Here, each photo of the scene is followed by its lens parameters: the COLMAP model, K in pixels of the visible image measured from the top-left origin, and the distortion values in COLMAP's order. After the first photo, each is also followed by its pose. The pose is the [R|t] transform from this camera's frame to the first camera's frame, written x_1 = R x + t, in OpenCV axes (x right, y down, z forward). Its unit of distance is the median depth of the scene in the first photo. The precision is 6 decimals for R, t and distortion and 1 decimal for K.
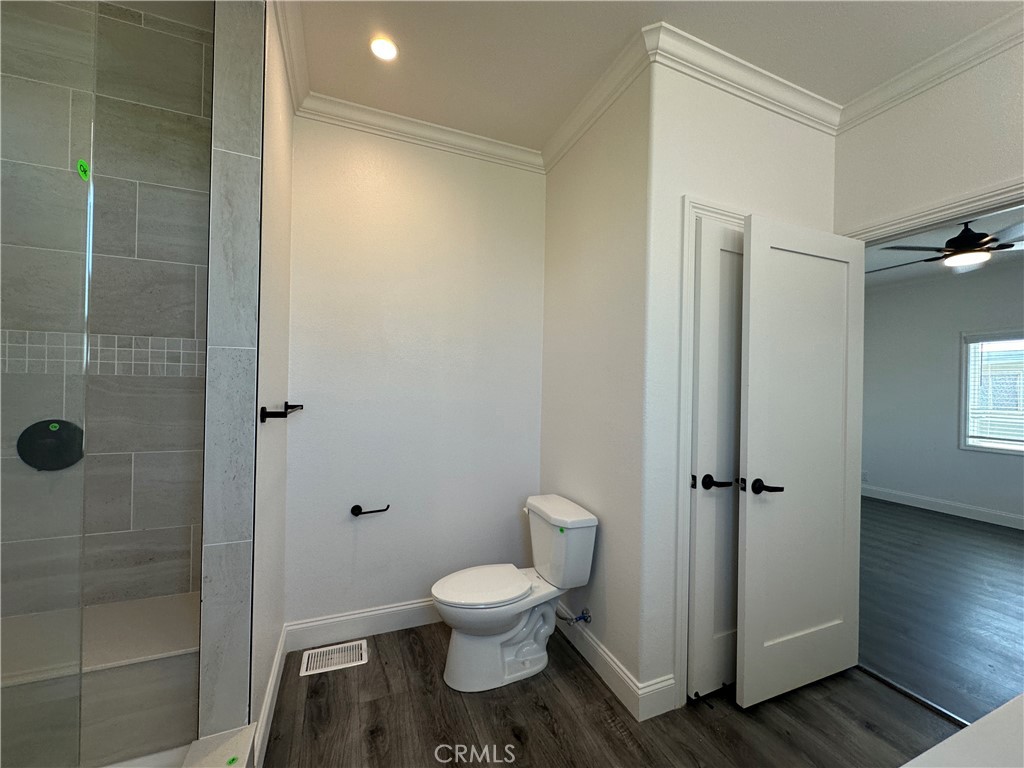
lens RADIAL K [[412.0, 0, 512.0], [0, 412.0, 384.0], [0, 0, 1]] dist [-0.001760, -0.000325]
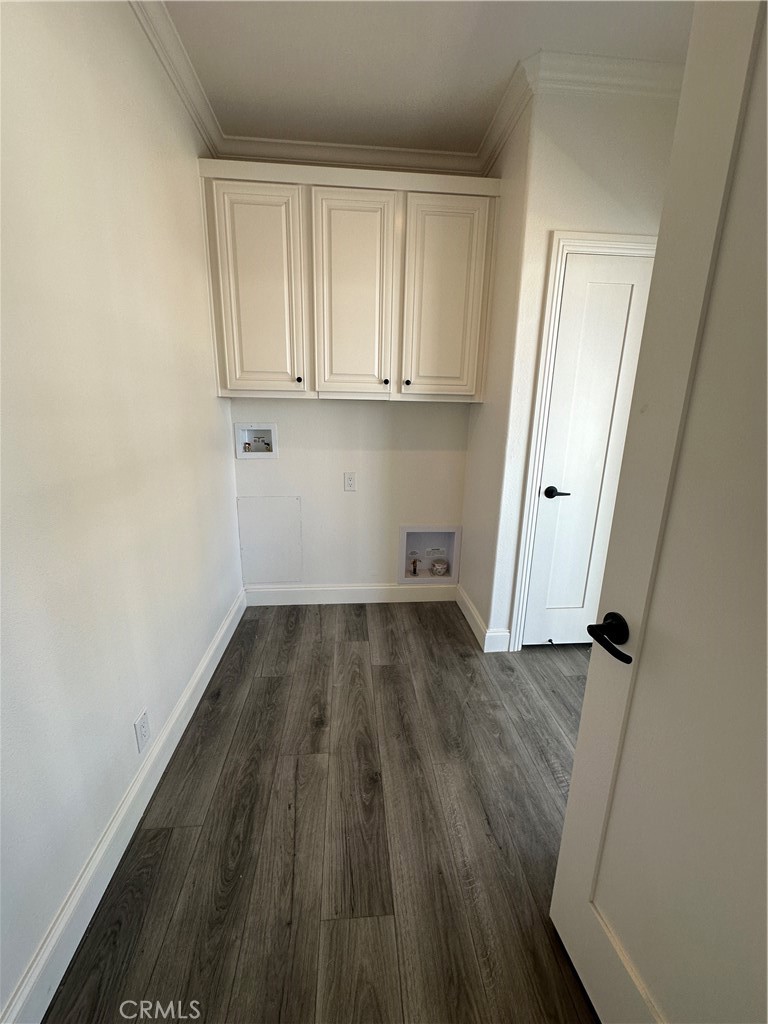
lens RADIAL K [[412.0, 0, 384.0], [0, 412.0, 512.0], [0, 0, 1]] dist [-0.001760, -0.000325]
pose [[-0.954480, -0.112557, 0.276221, -0.702642], [-0.041030, 0.966808, 0.252187, -0.030668], [-0.295438, 0.229374, -0.927418, 1.738482]]
